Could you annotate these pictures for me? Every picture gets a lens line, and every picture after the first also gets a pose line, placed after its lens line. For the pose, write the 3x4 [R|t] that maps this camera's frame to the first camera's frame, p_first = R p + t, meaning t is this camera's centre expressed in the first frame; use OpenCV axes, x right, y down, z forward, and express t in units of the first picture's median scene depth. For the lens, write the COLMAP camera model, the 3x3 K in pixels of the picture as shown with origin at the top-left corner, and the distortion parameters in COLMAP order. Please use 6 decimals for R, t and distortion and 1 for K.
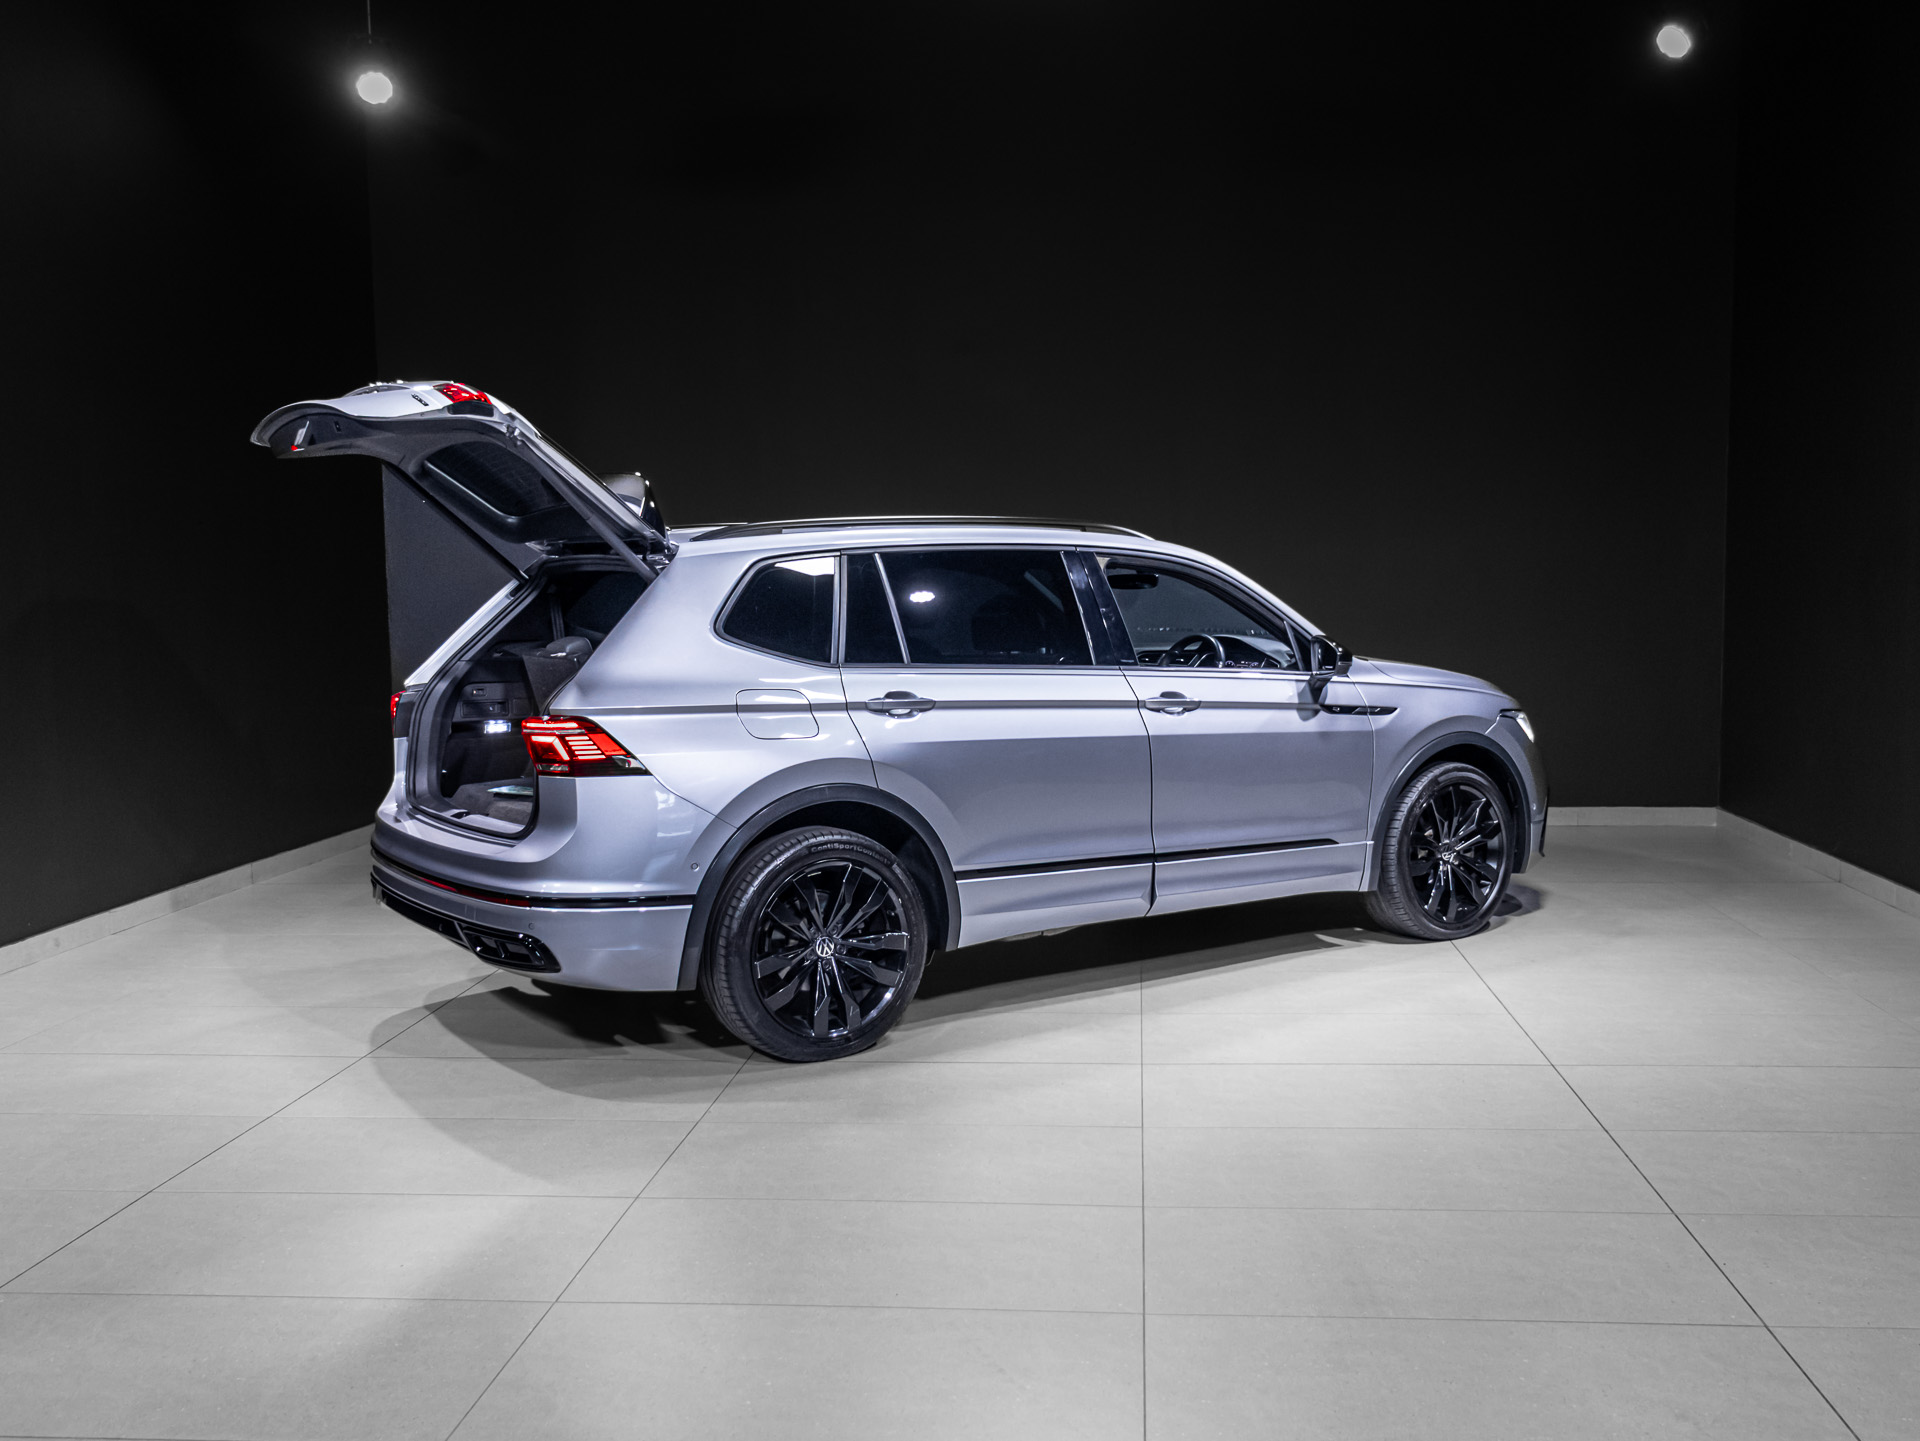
lens RADIAL K [[1716.1, 0, 922.8], [0, 1716.1, 729.3], [0, 0, 1]] dist [0.009039, -0.002774]
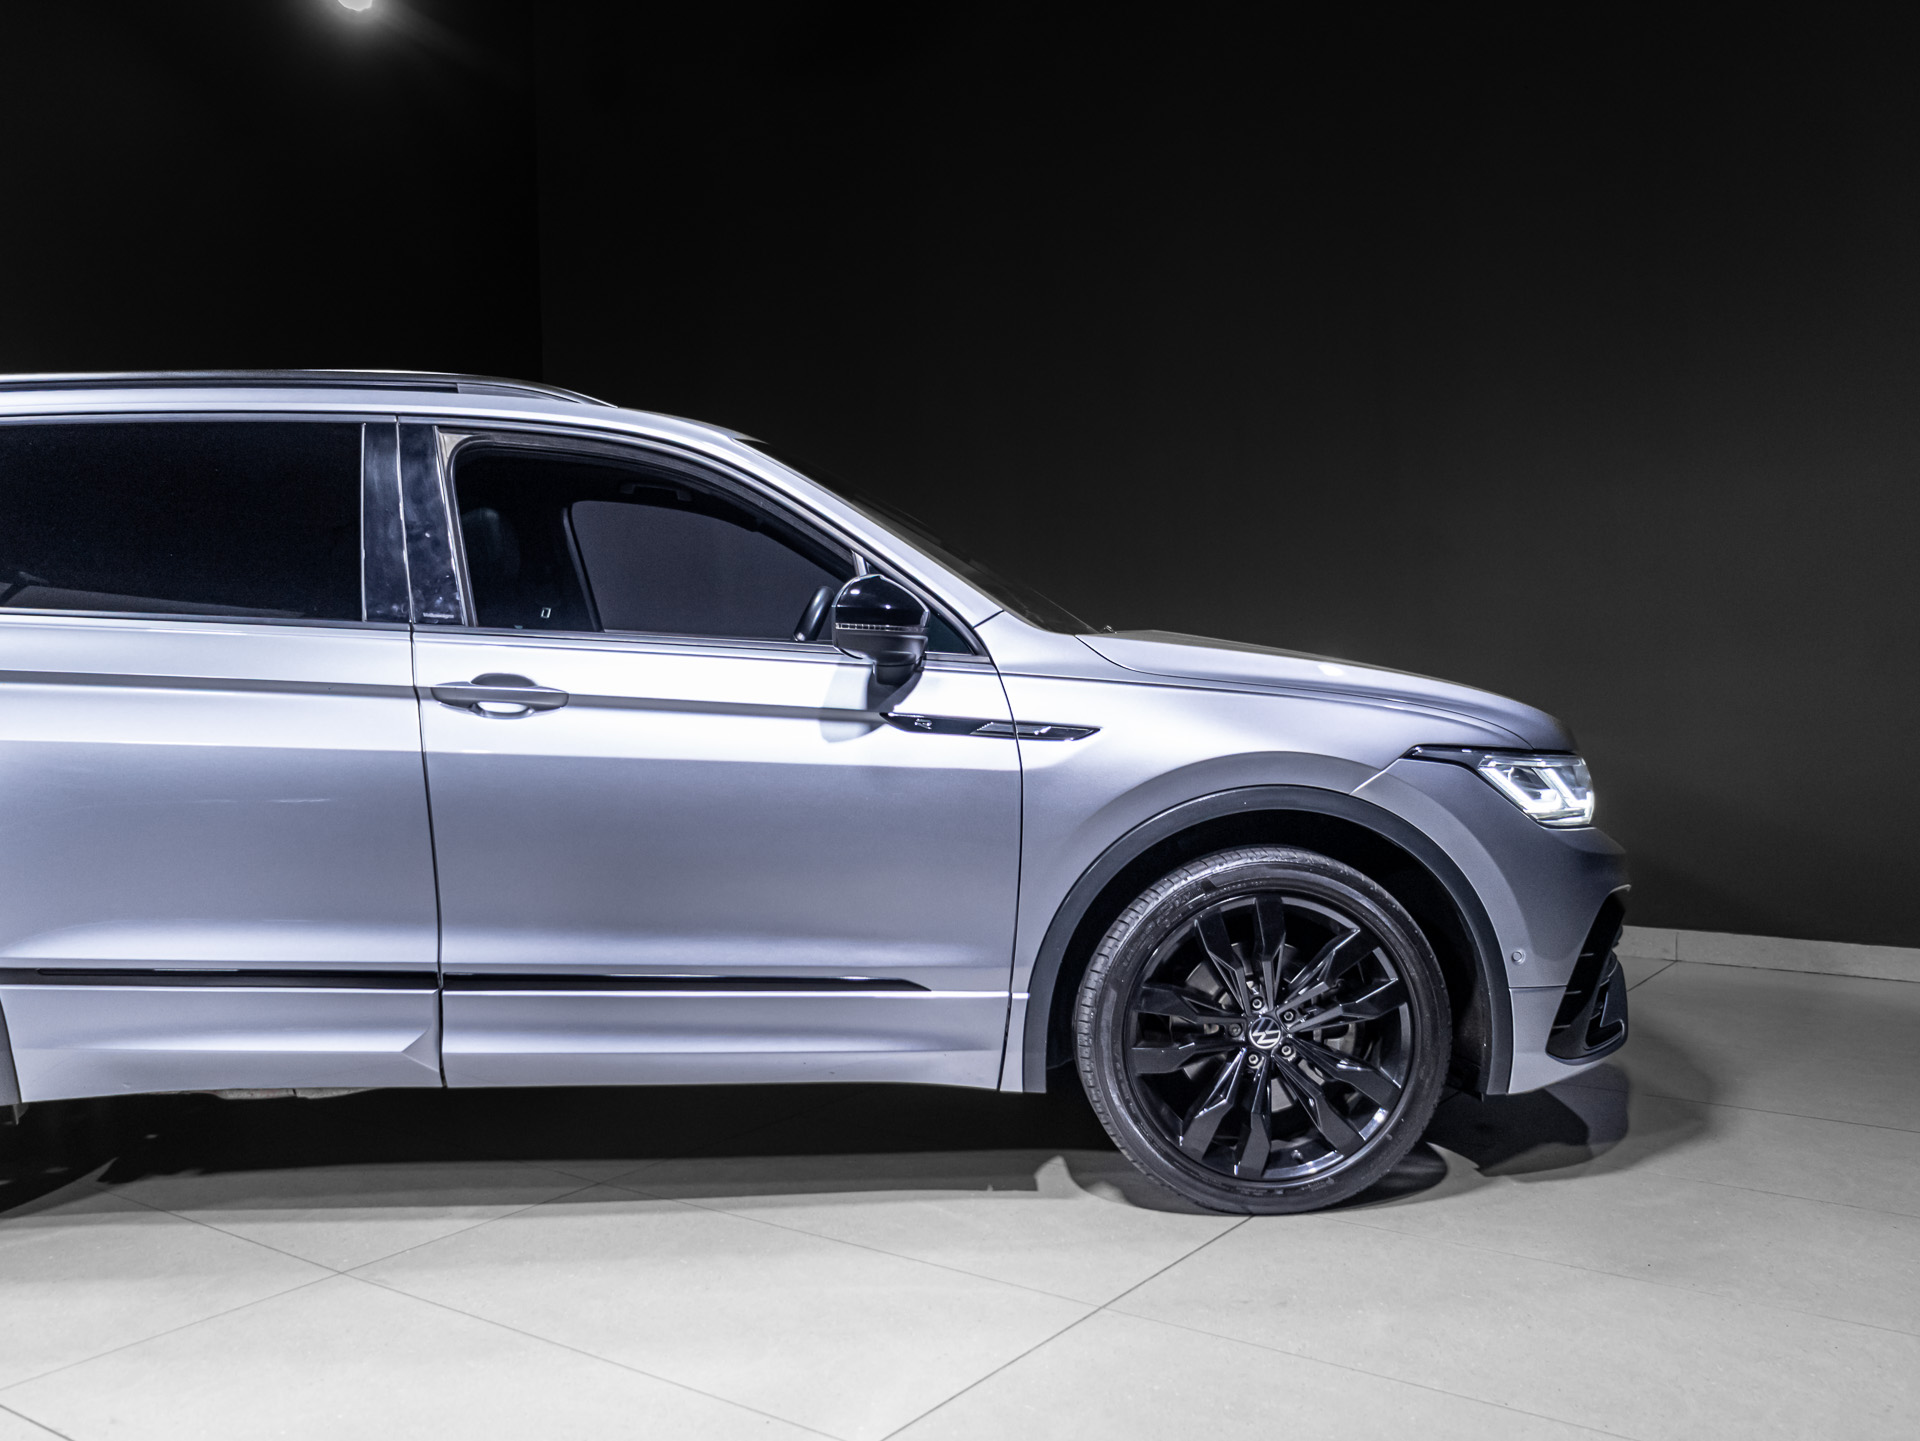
lens RADIAL K [[1716.1, 0, 967.5], [0, 1716.1, 700.5], [0, 0, 1]] dist [0.009039, -0.002774]
pose [[0.866709, 0.027637, -0.498047, 0.507907], [-0.047980, 0.998453, -0.028091, -0.005046], [0.496501, 0.048243, 0.866695, 0.569825]]
